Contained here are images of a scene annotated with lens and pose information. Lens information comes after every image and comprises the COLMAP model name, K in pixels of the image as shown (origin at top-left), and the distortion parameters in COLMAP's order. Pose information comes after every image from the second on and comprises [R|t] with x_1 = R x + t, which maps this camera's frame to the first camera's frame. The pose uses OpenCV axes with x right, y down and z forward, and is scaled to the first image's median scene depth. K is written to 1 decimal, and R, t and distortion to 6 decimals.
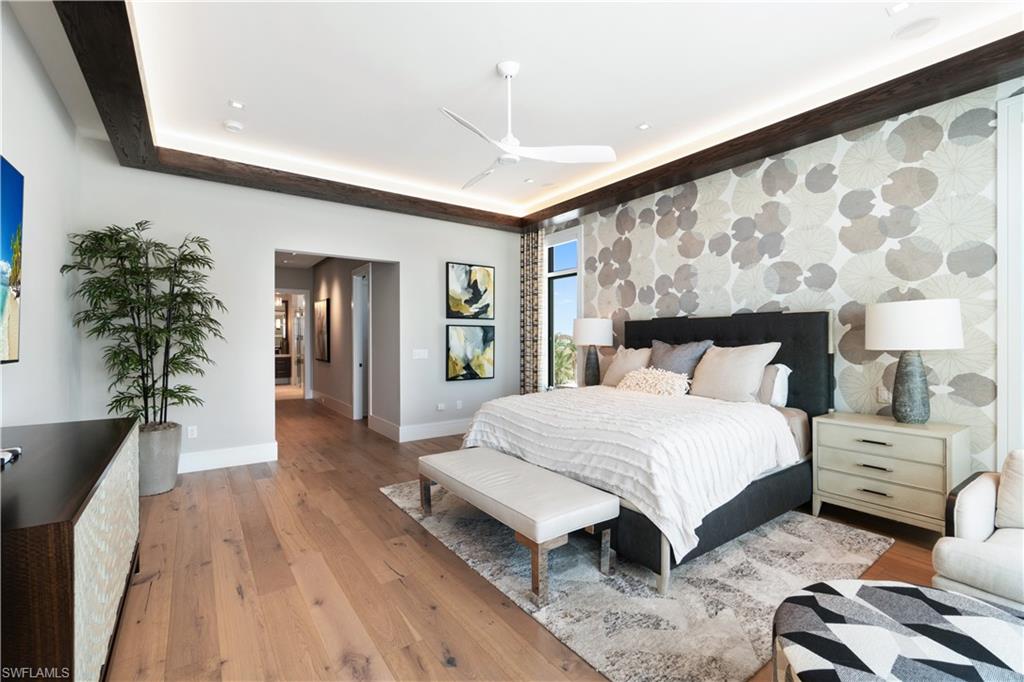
lens RADIAL K [[438.6, 0, 505.3], [0, 438.6, 341.8], [0, 0, 1]] dist [0.002578, 0.000263]
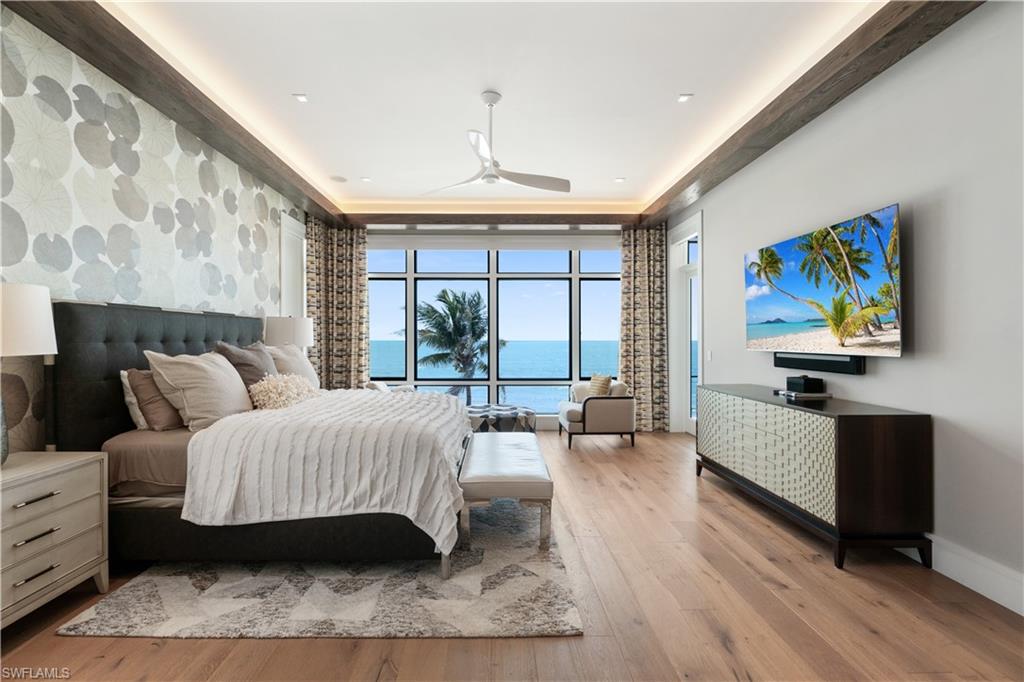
lens RADIAL K [[438.6, 0, 505.4], [0, 438.6, 336.3], [0, 0, 1]] dist [0.002578, 0.000263]
pose [[-0.825827, 0.008574, 0.563858, -0.433924], [0.007888, 0.999962, -0.003652, -0.004949], [-0.563868, 0.001432, -0.825864, 1.260621]]
